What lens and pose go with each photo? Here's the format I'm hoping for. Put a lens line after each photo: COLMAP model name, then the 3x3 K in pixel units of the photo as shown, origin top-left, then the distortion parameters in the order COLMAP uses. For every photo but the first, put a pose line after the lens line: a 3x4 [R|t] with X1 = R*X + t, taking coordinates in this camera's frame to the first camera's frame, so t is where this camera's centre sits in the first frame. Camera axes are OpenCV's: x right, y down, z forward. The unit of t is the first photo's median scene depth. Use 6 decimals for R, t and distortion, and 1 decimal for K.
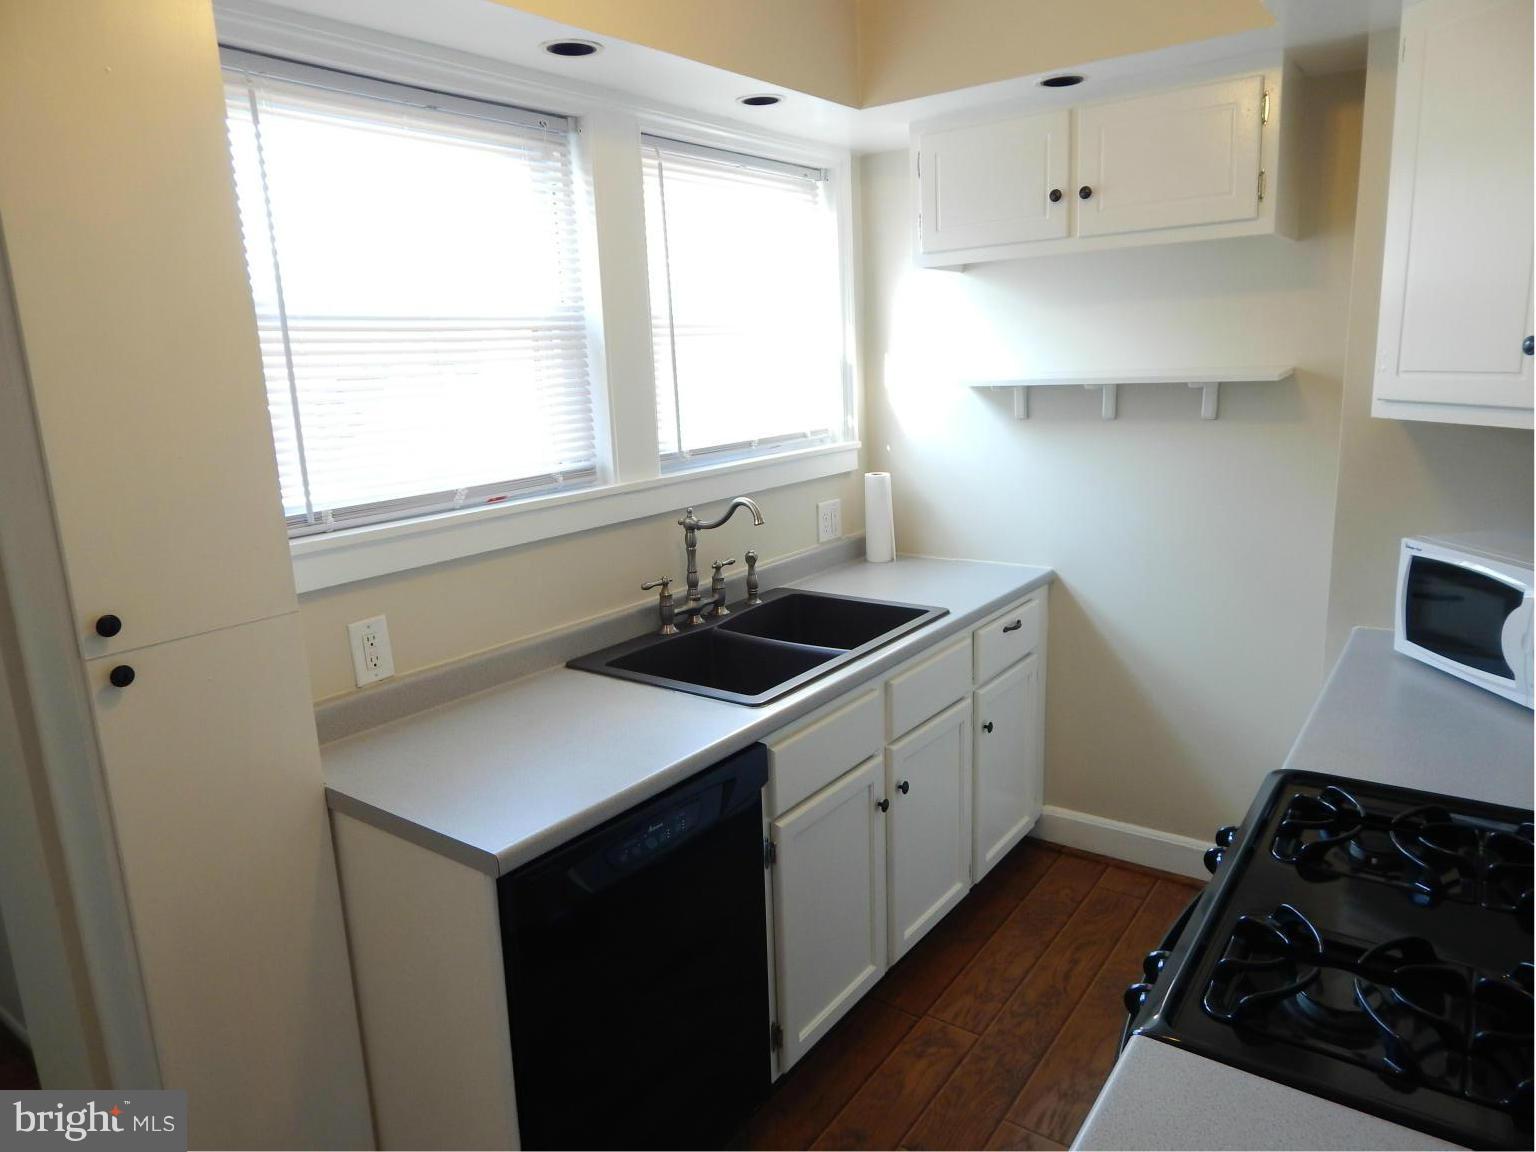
lens RADIAL K [[1014.3, 0, 766.2], [0, 1014.3, 572.4], [0, 0, 1]] dist [-0.007117, -0.000799]
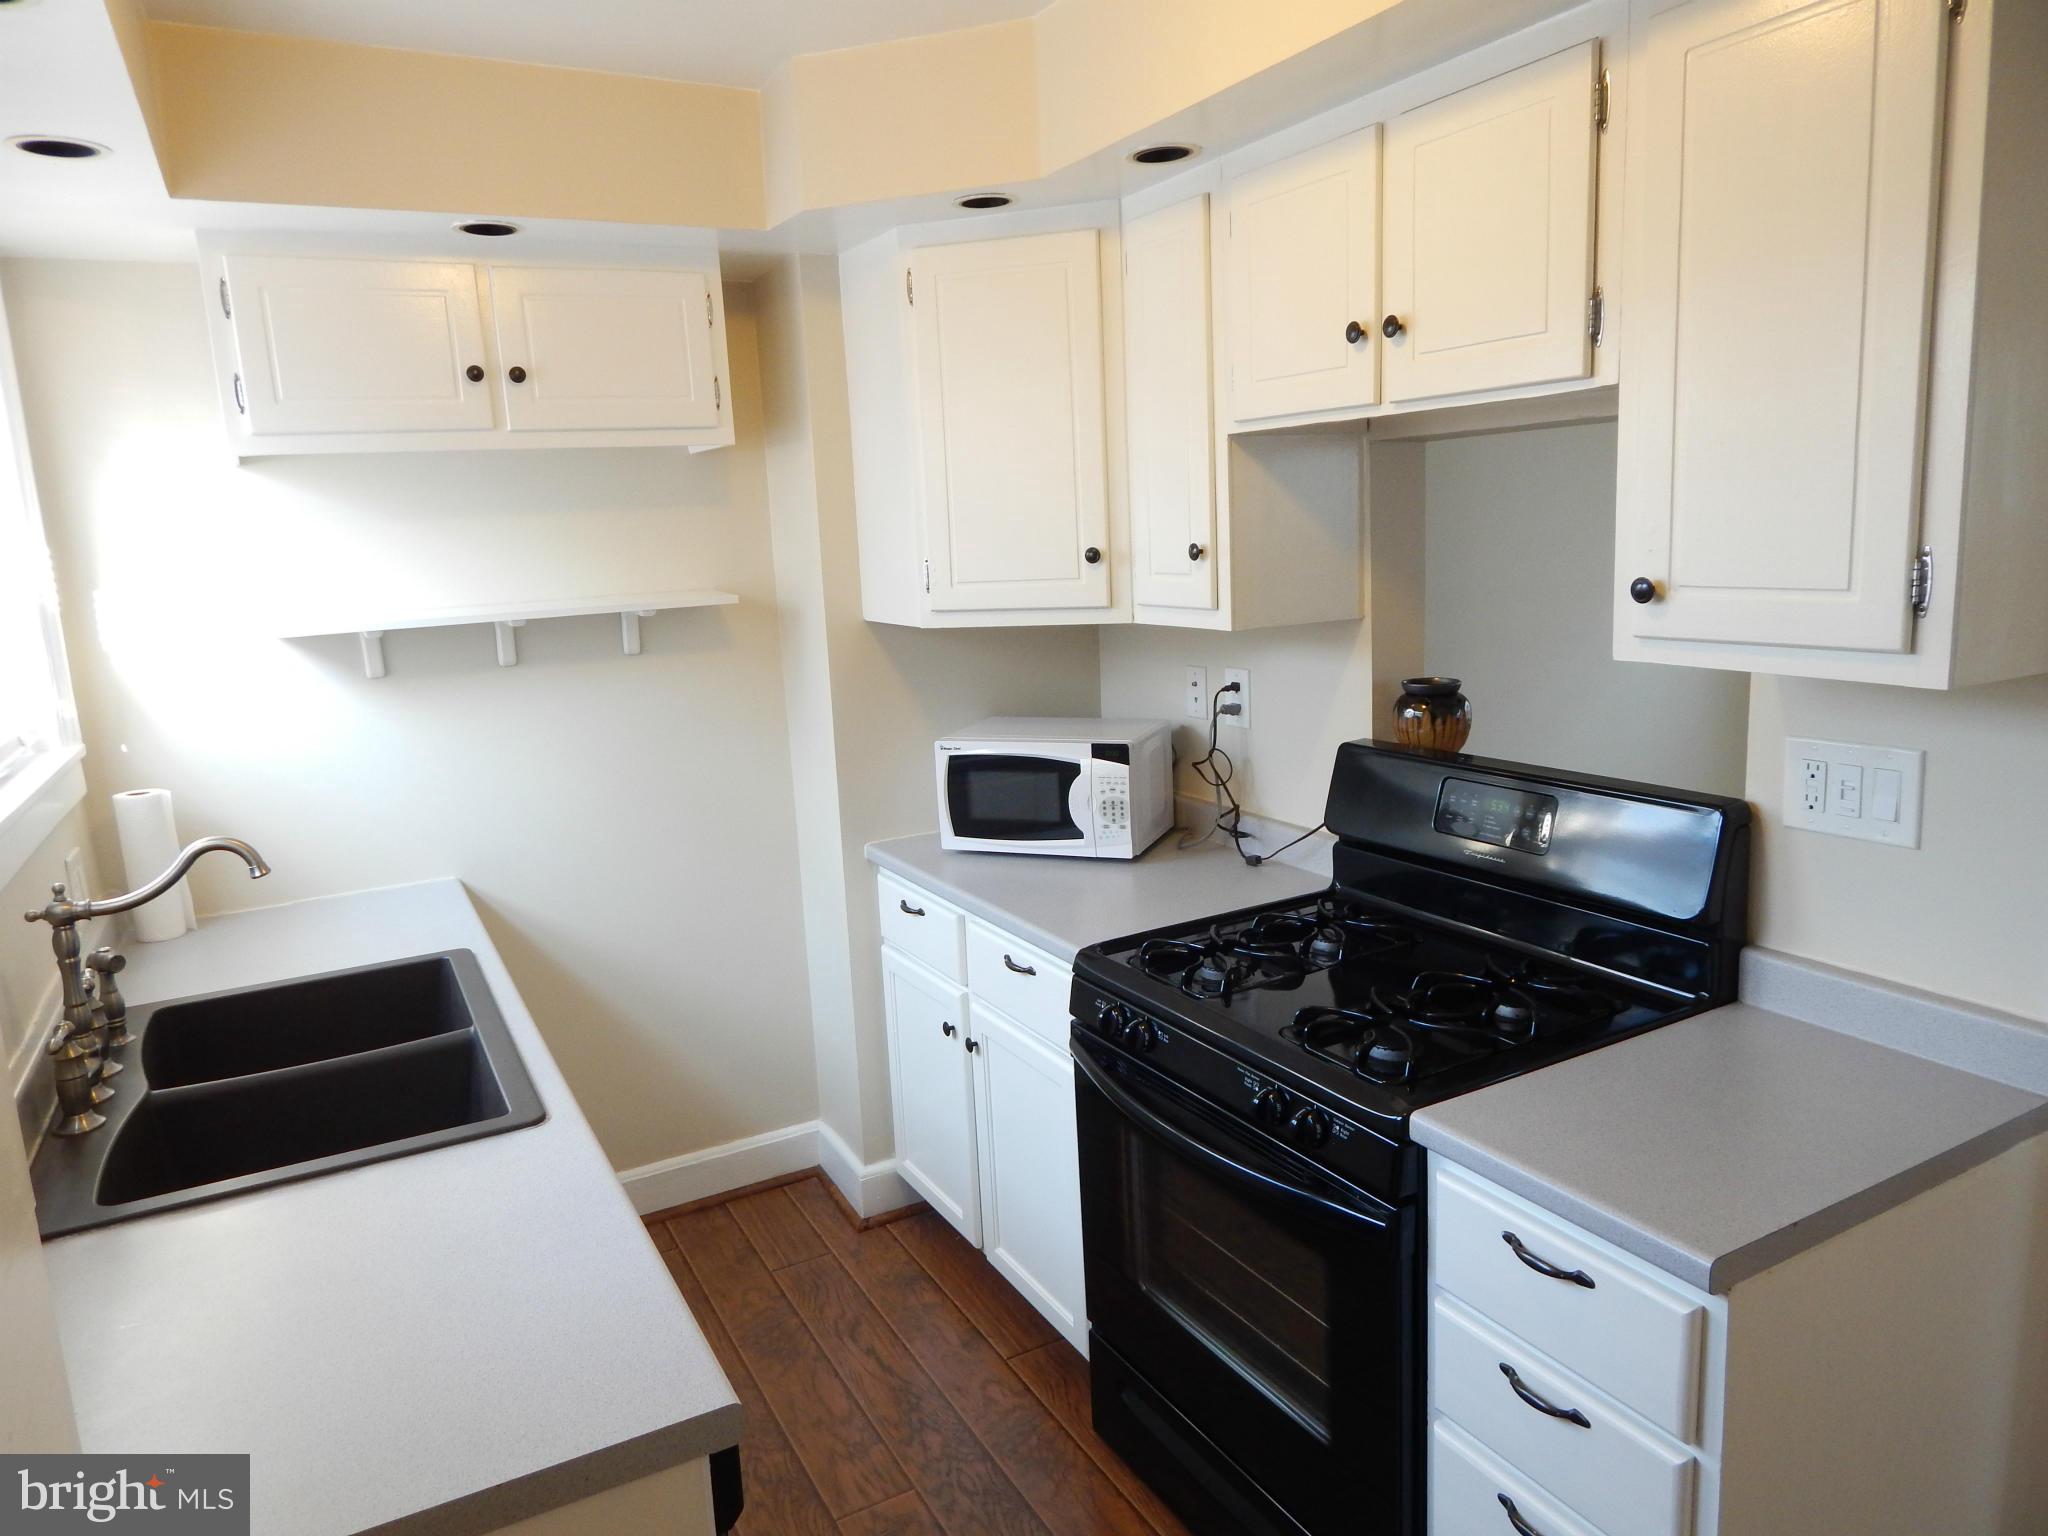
lens RADIAL K [[1352.4, 0, 1028.6], [0, 1352.4, 766.8], [0, 0, 1]] dist [-0.007117, -0.000799]
pose [[0.408424, -0.137948, 0.902308, -0.488507], [0.223580, 0.973521, 0.047633, -0.043465], [-0.884987, 0.182284, 0.428452, 0.258189]]
